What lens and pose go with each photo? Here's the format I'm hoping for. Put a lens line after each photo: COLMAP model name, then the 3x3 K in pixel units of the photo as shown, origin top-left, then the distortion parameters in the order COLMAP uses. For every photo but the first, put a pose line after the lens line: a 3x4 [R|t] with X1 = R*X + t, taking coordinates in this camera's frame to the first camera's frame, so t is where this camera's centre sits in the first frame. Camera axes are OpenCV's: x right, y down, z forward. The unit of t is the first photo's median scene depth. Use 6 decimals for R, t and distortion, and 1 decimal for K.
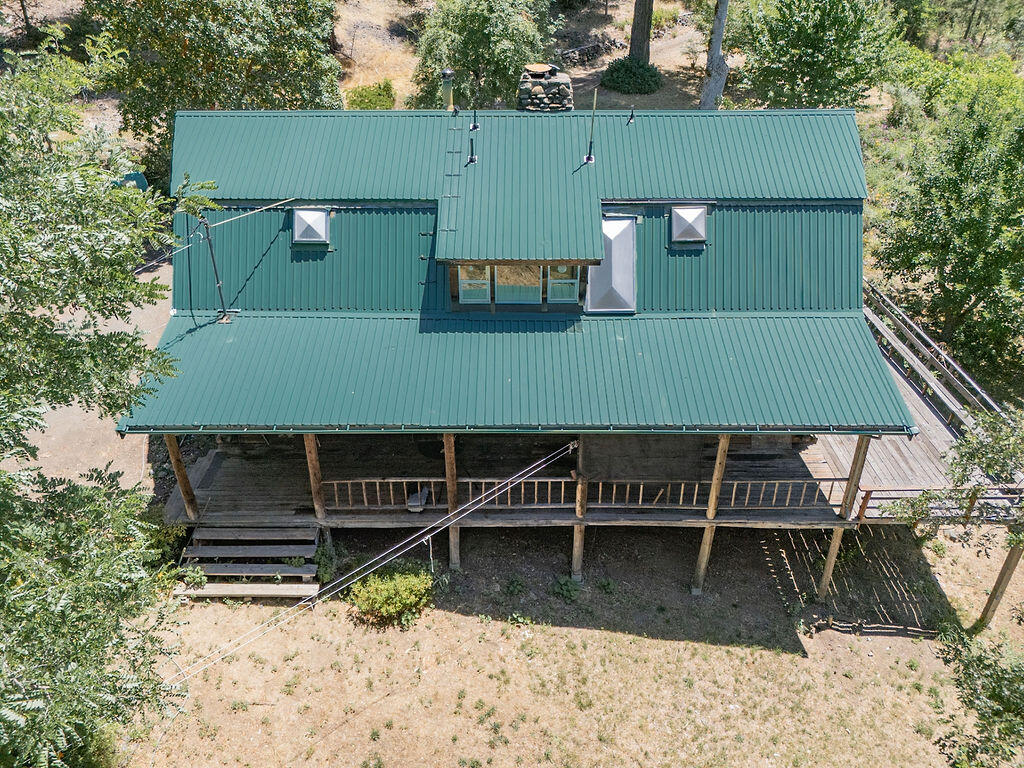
lens RADIAL K [[693.4, 0, 512.0], [0, 693.4, 384.0], [0, 0, 1]] dist [-0.001073, -0.002363]
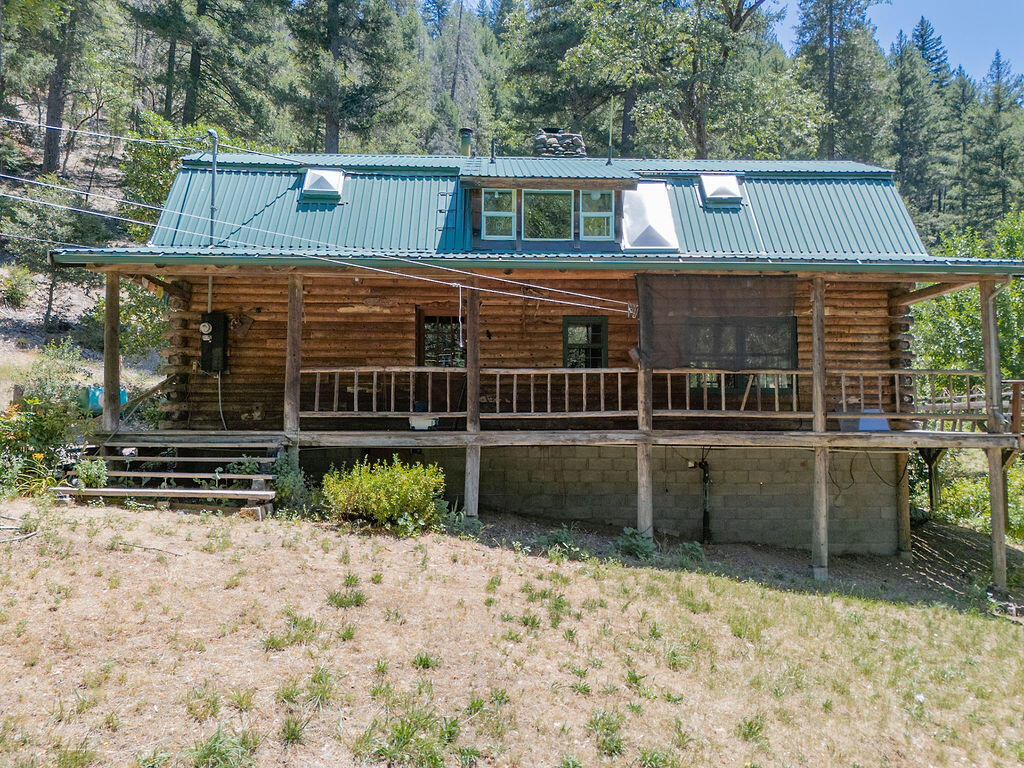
lens RADIAL K [[693.4, 0, 512.0], [0, 693.4, 384.0], [0, 0, 1]] dist [-0.001073, -0.002363]
pose [[0.999674, -0.000320, 0.025536, -0.059822], [0.013328, 0.859494, -0.510972, 0.504708], [-0.021785, 0.511146, 0.859218, 0.331496]]
